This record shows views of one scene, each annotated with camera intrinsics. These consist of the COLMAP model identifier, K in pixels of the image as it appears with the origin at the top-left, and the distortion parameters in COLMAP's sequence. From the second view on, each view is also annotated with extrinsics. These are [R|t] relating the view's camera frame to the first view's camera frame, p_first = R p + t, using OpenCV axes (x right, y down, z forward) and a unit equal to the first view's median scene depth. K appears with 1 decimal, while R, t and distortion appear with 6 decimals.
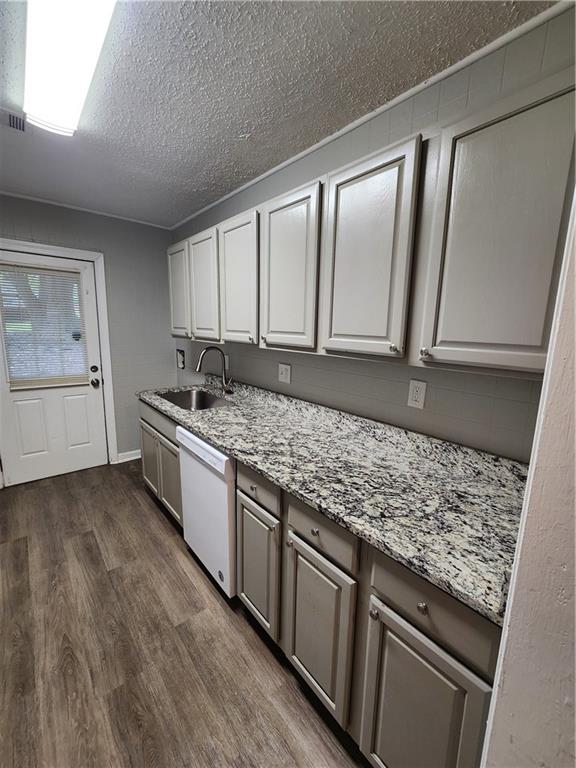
lens RADIAL K [[318.3, 0, 294.7], [0, 318.3, 381.3], [0, 0, 1]] dist [0.000484, 0.000179]
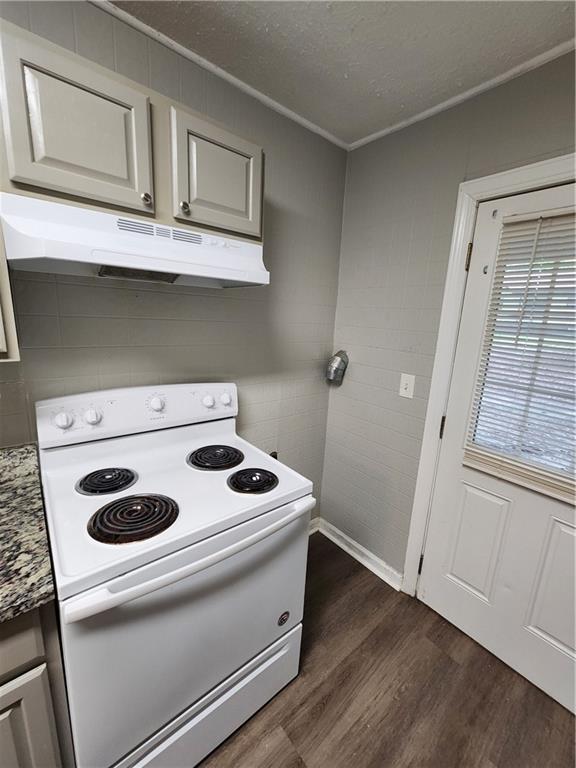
lens RADIAL K [[318.4, 0, 284.0], [0, 318.4, 384.4], [0, 0, 1]] dist [0.001018, 0.000301]
pose [[-0.005037, 0.180272, -0.983604, -0.397183], [-0.218846, 0.959573, 0.176989, -0.140587], [0.975746, 0.216149, 0.034619, 0.690965]]
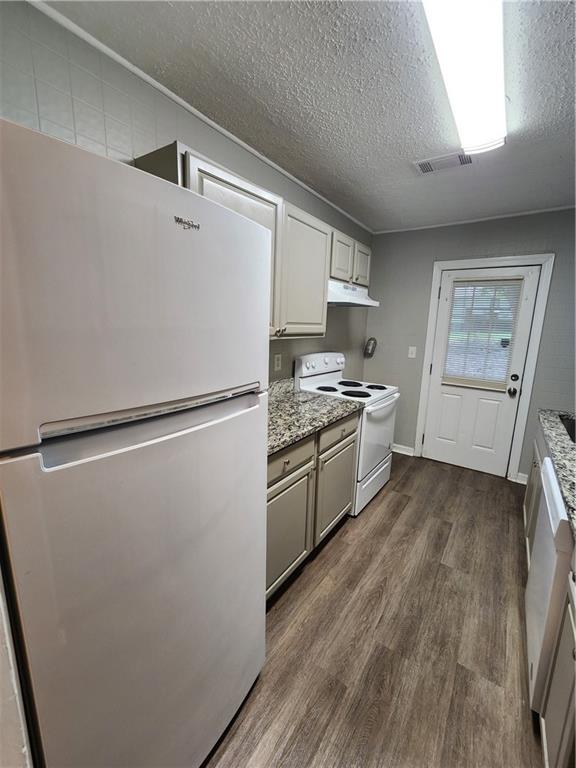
lens RADIAL K [[318.3, 0, 294.7], [0, 318.3, 381.3], [0, 0, 1]] dist [0.000484, 0.000179]
pose [[0.261372, 0.156532, -0.952461, 0.141151], [-0.190853, 0.975662, 0.107972, -0.005588], [0.946182, 0.153559, 0.284885, 0.116171]]
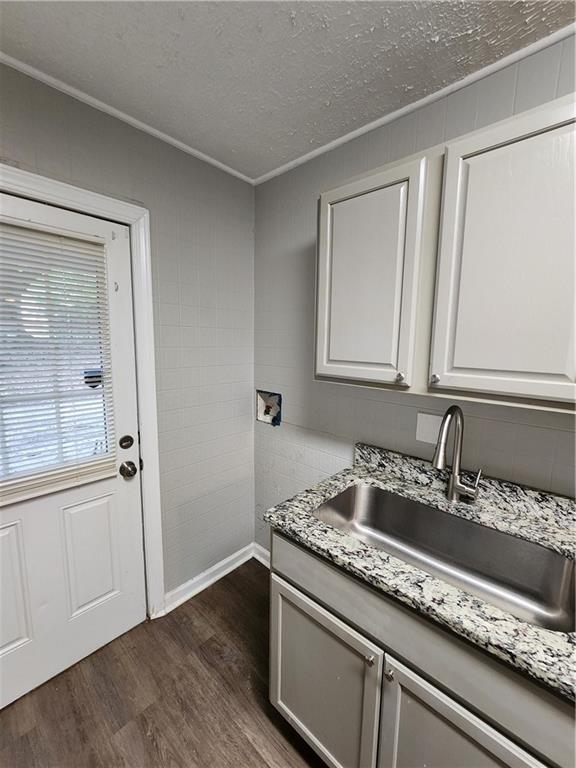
lens RADIAL K [[309.4, 0, 298.1], [0, 309.4, 382.9], [0, 0, 1]] dist [-0.008321, 0.000176]
pose [[0.990561, -0.022768, 0.135169, -0.517518], [0.028009, 0.998923, -0.037001, -0.127397], [-0.134181, 0.040437, 0.990131, 0.589412]]
